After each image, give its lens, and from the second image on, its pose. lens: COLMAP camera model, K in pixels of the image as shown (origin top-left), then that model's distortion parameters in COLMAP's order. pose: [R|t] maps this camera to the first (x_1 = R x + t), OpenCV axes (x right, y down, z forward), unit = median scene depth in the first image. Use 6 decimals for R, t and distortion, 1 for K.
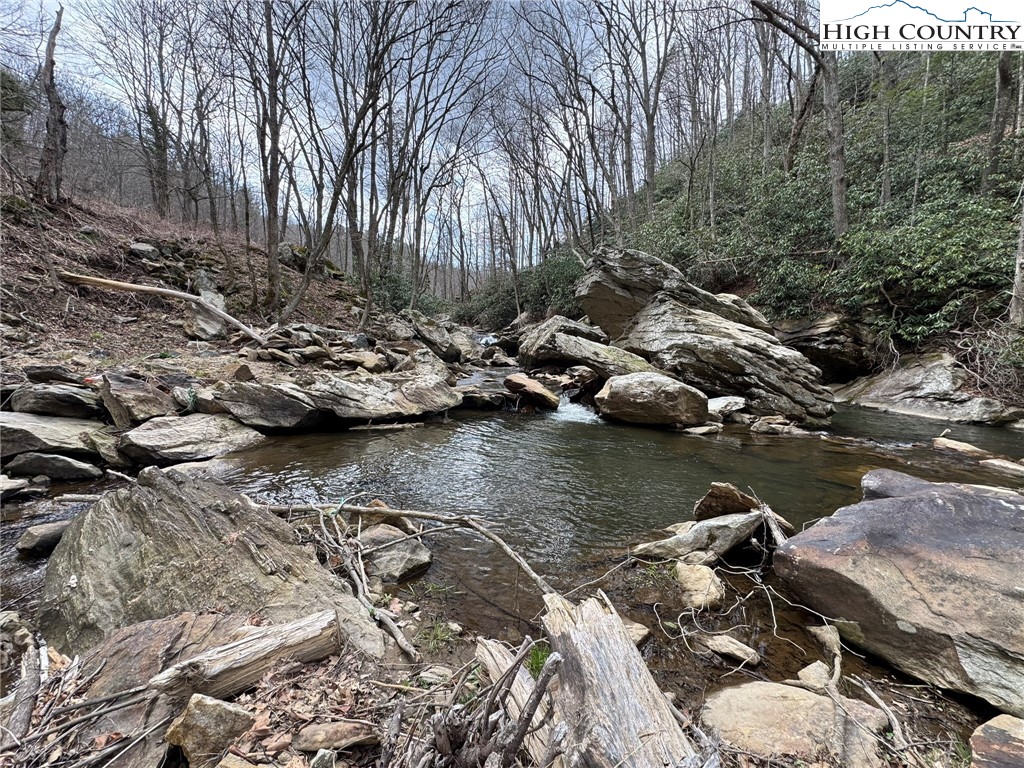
lens RADIAL K [[409.6, 0, 513.8], [0, 409.6, 380.2], [0, 0, 1]] dist [-0.003003, 0.000724]
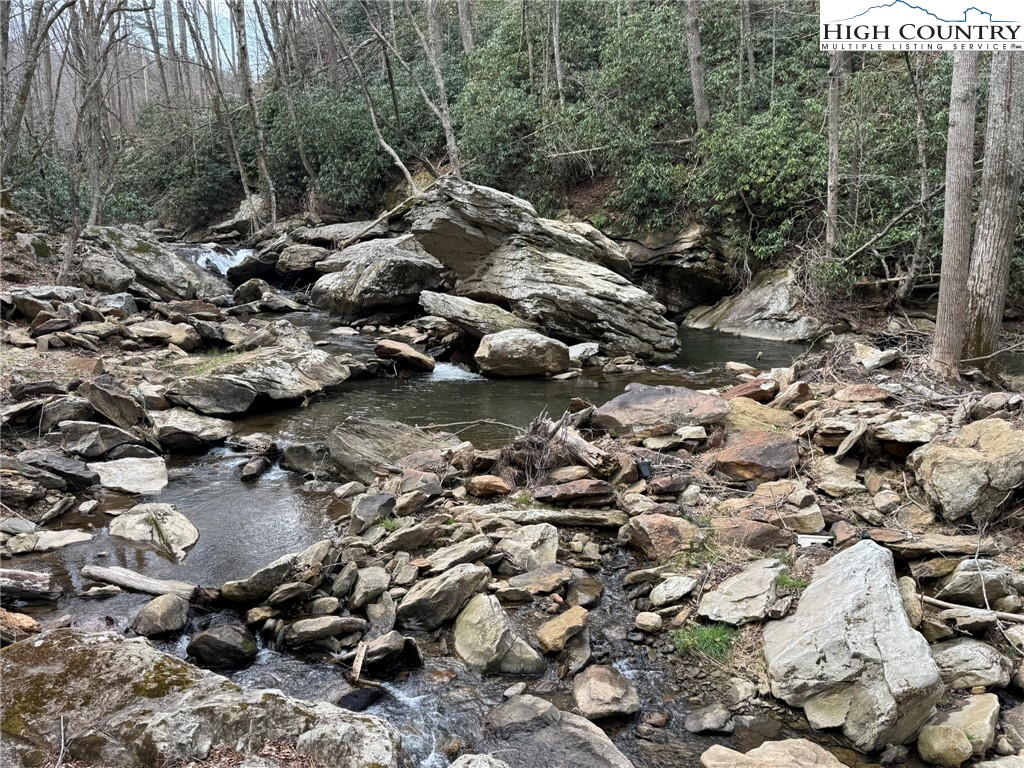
lens RADIAL K [[924.9, 0, 510.4], [0, 924.9, 383.7], [0, 0, 1]] dist [0.084797, 0.002125]
pose [[0.926669, -0.111363, 0.359004, -0.506456], [0.075521, 0.990788, 0.112405, -0.130519], [-0.368215, -0.077050, 0.926543, -1.104134]]
